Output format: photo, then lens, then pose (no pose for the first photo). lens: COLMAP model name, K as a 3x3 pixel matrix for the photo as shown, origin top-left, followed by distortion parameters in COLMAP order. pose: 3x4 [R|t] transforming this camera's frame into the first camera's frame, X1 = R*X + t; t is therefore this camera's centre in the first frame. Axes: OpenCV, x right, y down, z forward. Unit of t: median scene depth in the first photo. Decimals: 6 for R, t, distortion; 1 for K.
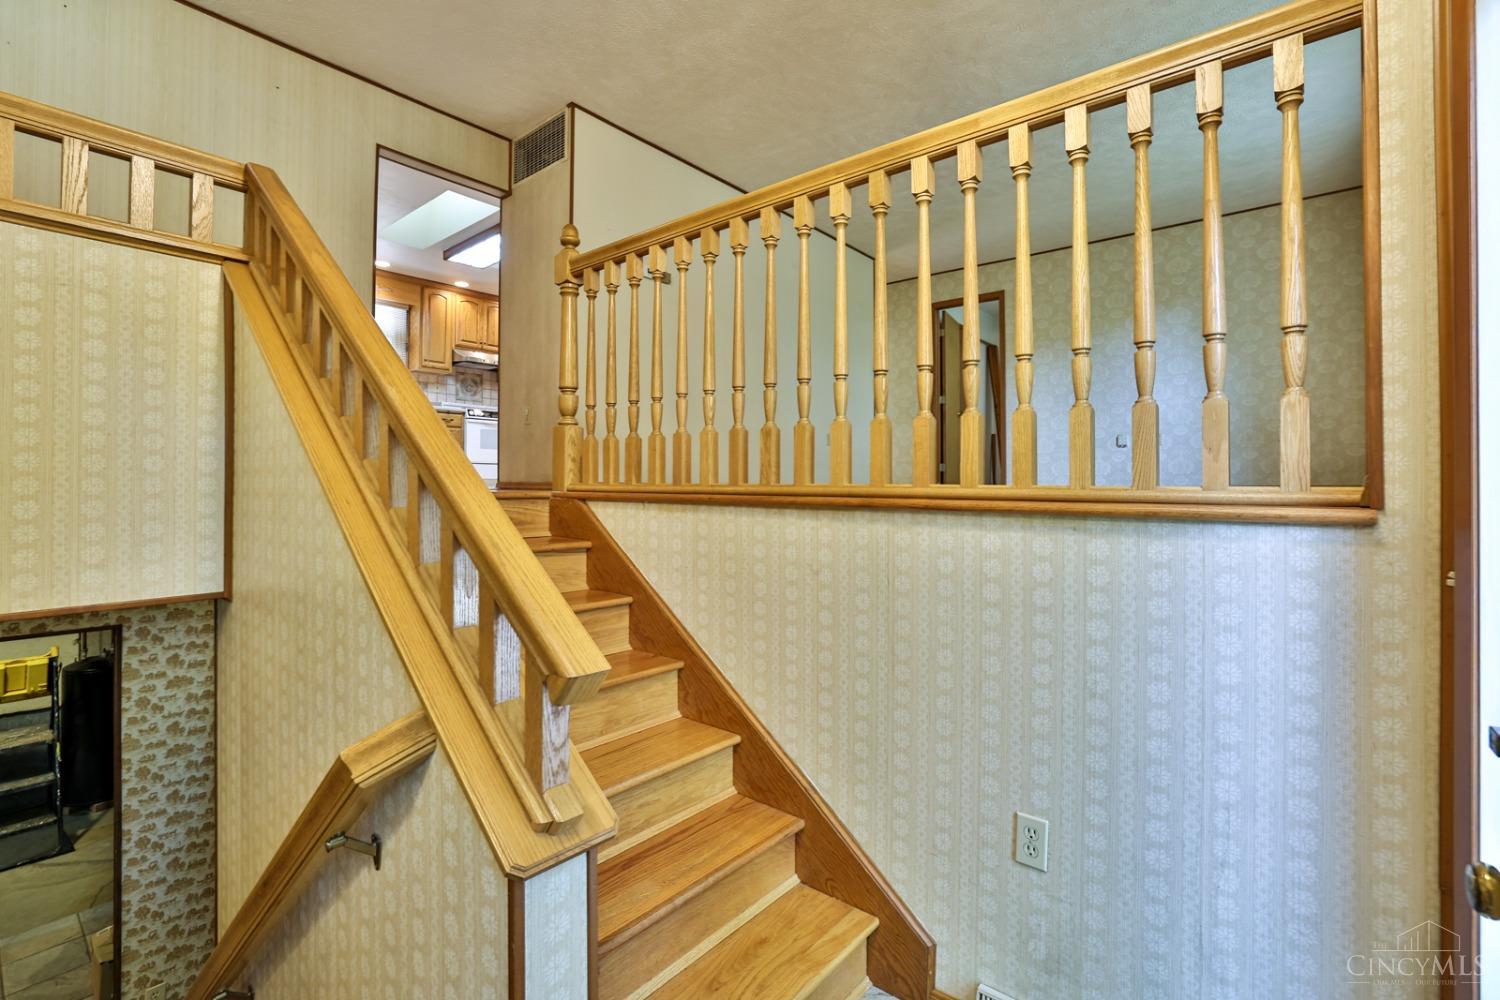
lens RADIAL K [[683.0, 0, 749.9], [0, 683.0, 490.7], [0, 0, 1]] dist [0.000418, 0.000105]
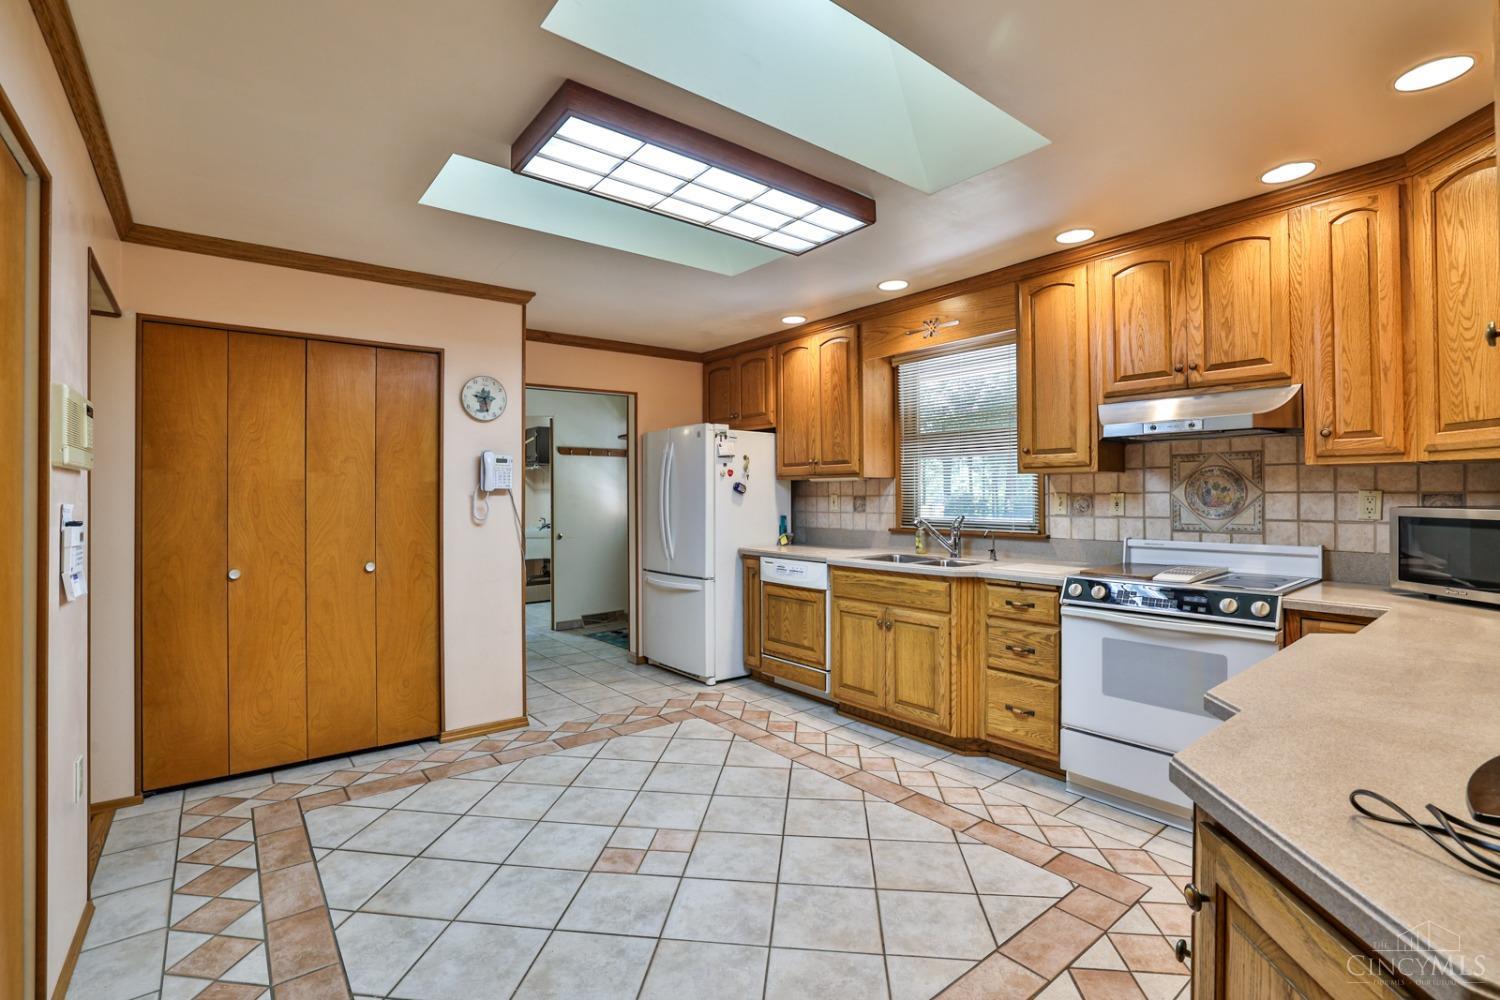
lens RADIAL K [[683.0, 0, 751.0], [0, 683.0, 495.3], [0, 0, 1]] dist [0.000418, 0.000105]
pose [[-0.196974, 0.000525, -0.980409, -0.025369], [0.003638, 0.999993, -0.000196, -0.152795], [0.980402, -0.003606, -0.196974, 0.847614]]
